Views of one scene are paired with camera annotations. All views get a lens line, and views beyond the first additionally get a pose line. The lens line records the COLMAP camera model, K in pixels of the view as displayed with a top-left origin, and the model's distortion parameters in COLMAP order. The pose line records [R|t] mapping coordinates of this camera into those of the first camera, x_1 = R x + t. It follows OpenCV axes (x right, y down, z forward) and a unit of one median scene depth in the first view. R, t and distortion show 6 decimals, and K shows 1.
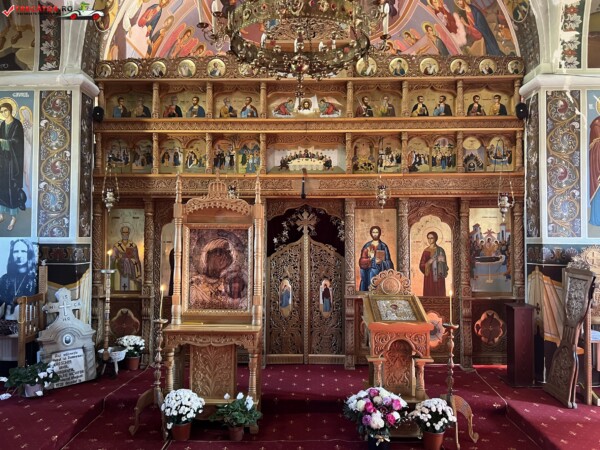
lens RADIAL K [[453.6, 0, 304.7], [0, 453.6, 228.3], [0, 0, 1]] dist [0.060570, -0.068056]
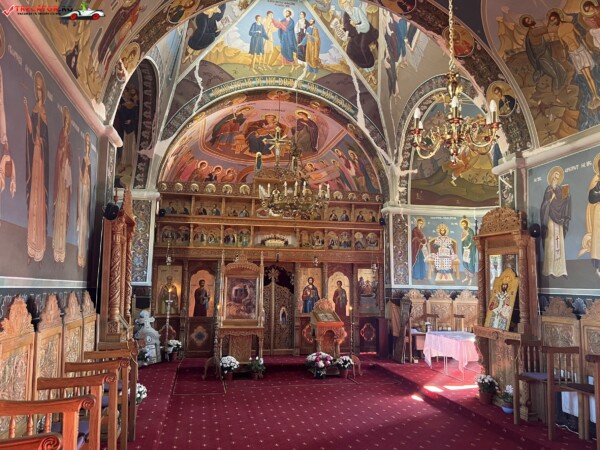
lens RADIAL K [[453.6, 0, 298.2], [0, 453.6, 222.8], [0, 0, 1]] dist [0.060570, -0.068056]
pose [[0.974436, 0.040790, 0.220933, -0.324873], [-0.015070, 0.993033, -0.116870, -0.009075], [-0.224160, 0.110553, 0.968261, -0.841952]]
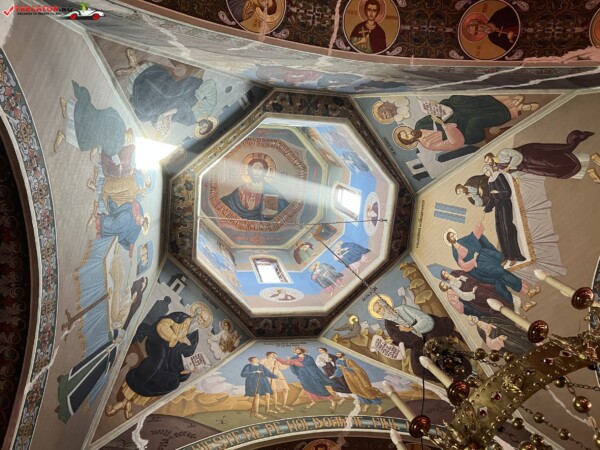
lens RADIAL K [[453.6, 0, 296.6], [0, 453.6, 222.9], [0, 0, 1]] dist [0.060570, -0.068056]
pose [[0.973743, 0.073645, 0.215407, -0.266260], [0.198486, 0.188702, -0.961767, -0.022519], [-0.111477, 0.979269, 0.169130, 0.410208]]
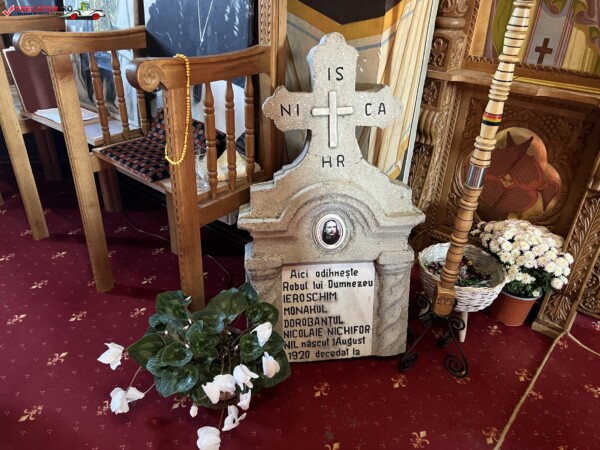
lens RADIAL K [[453.6, 0, 303.2], [0, 453.6, 222.1], [0, 0, 1]] dist [0.060570, -0.068056]
pose [[0.790989, 0.324663, -0.518584, -0.348539], [-0.025321, 0.864240, 0.502442, 0.086636], [0.611306, -0.384295, 0.691826, 0.720034]]
